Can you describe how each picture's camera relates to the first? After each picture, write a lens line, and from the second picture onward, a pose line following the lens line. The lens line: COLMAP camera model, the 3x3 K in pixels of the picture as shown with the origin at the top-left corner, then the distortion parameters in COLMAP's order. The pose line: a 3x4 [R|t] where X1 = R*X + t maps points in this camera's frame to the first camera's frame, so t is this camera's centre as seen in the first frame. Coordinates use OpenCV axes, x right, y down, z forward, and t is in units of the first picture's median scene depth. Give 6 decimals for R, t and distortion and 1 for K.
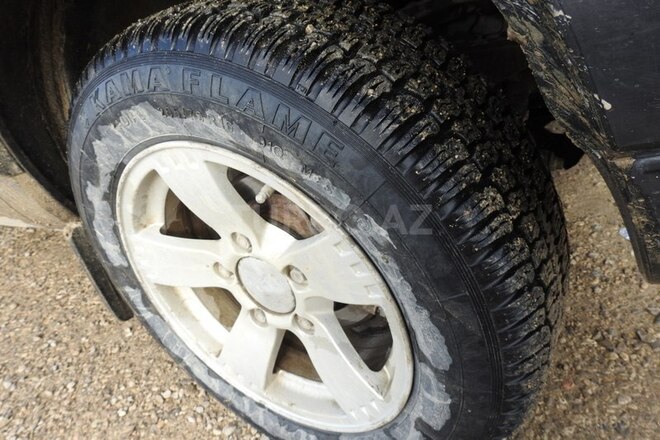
lens RADIAL K [[465.2, 0, 330.0], [0, 465.2, 220.0], [0, 0, 1]] dist [0.034443, -0.000698]
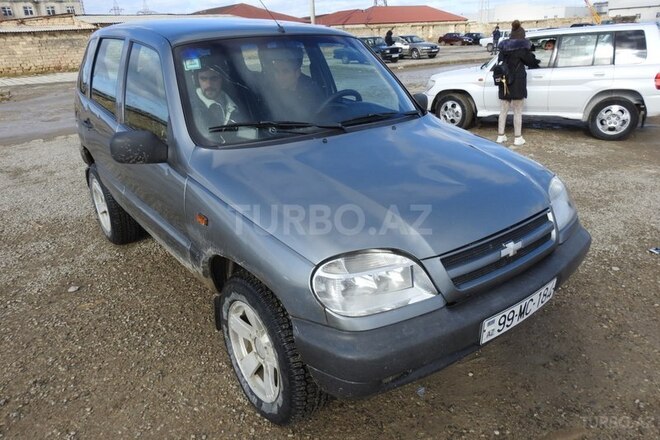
lens RADIAL K [[465.2, 0, 330.0], [0, 465.2, 220.0], [0, 0, 1]] dist [0.034443, -0.000698]
pose [[0.900664, 0.375365, -0.218874, 0.579021], [-0.387030, 0.921997, -0.011413, -0.713422], [0.197517, 0.094990, 0.975686, -1.854024]]
